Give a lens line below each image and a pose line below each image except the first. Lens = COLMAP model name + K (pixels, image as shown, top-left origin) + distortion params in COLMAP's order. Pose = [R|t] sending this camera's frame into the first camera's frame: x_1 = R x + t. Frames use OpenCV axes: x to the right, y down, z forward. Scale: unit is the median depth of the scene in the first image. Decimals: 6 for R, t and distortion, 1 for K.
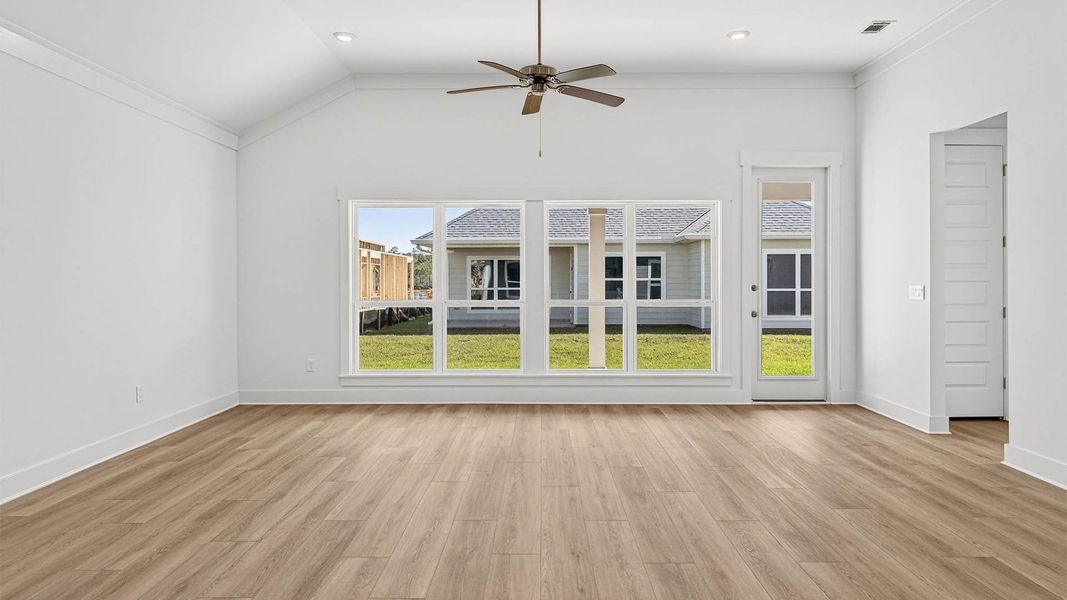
lens RADIAL K [[658.0, 0, 541.5], [0, 658.0, 282.8], [0, 0, 1]] dist [0.001667, -0.001116]
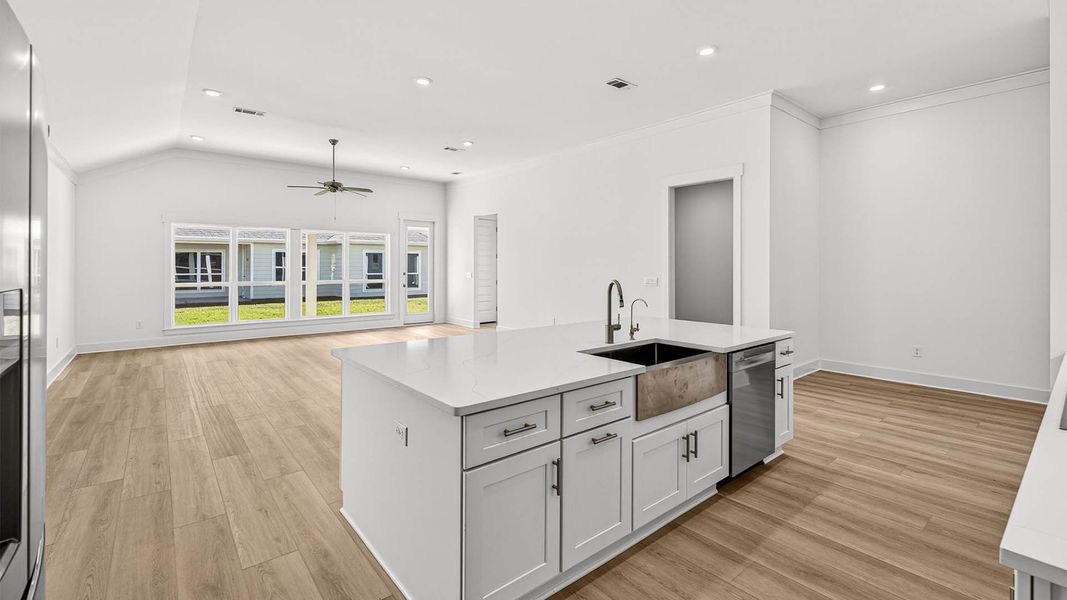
lens RADIAL K [[457.9, 0, 528.5], [0, 457.9, 265.1], [0, 0, 1]] dist [-0.003388, -0.000512]
pose [[0.782106, 0.004865, 0.623127, -0.305259], [-0.000514, 0.999974, -0.007162, -0.010577], [-0.623145, 0.005281, 0.782088, -0.458230]]
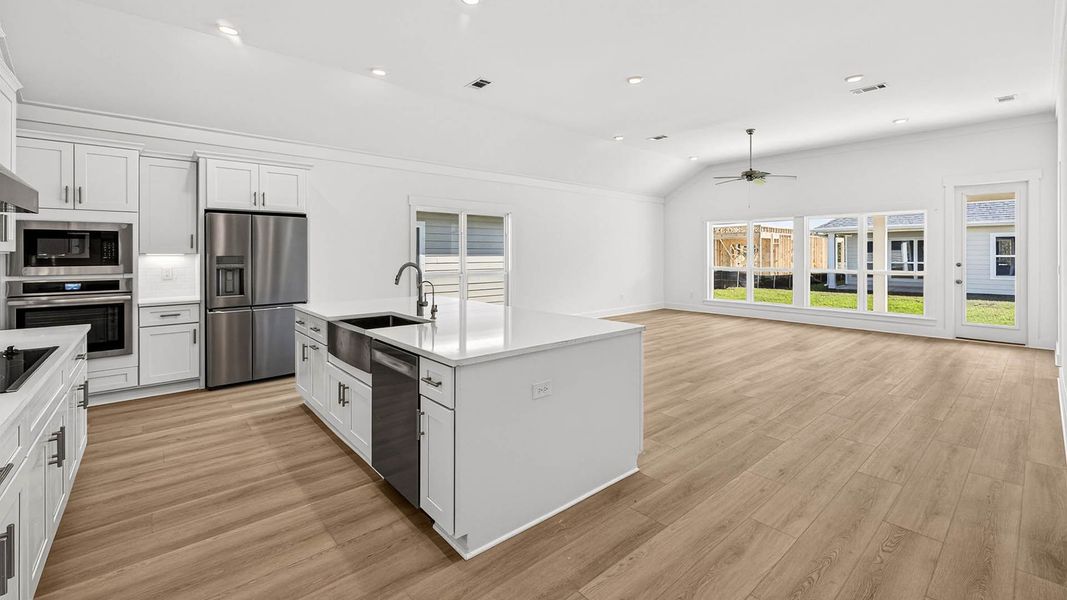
lens RADIAL K [[435.5, 0, 541.7], [0, 435.5, 253.1], [0, 0, 1]] dist [-0.001649, 0.000416]
pose [[0.662810, 0.003232, -0.748780, 0.433430], [-0.007227, 0.999972, -0.002081, -0.010371], [0.748752, 0.006791, 0.662815, -0.397193]]
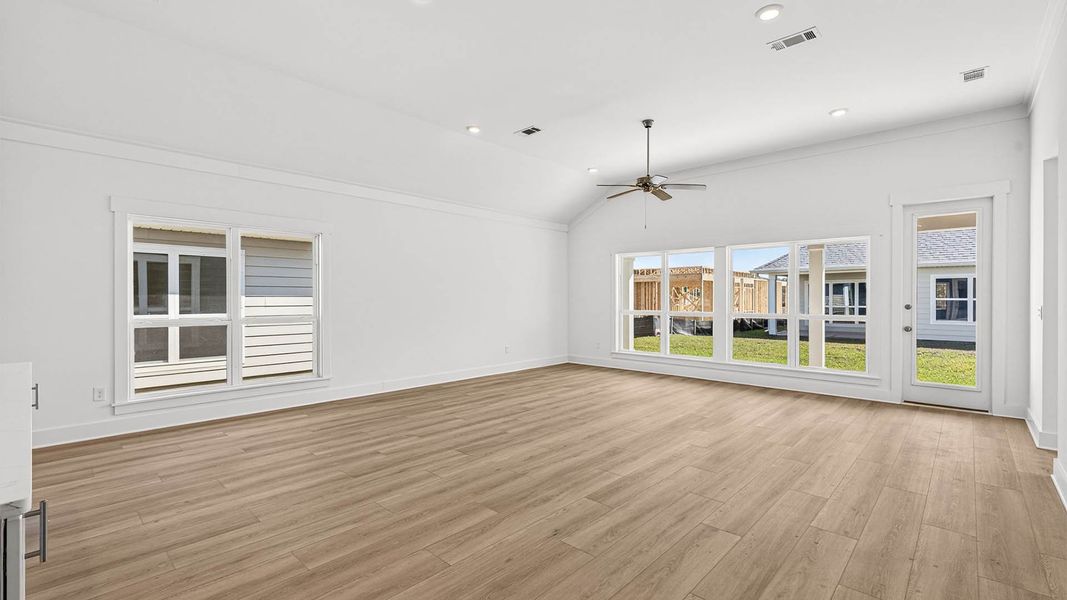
lens RADIAL K [[457.9, 0, 538.0], [0, 457.9, 303.2], [0, 0, 1]] dist [-0.003388, -0.000512]
pose [[0.734874, 0.009923, -0.678131, 0.387313], [-0.006063, 0.999949, 0.008062, -0.001847], [0.678177, -0.001813, 0.734897, -0.056659]]
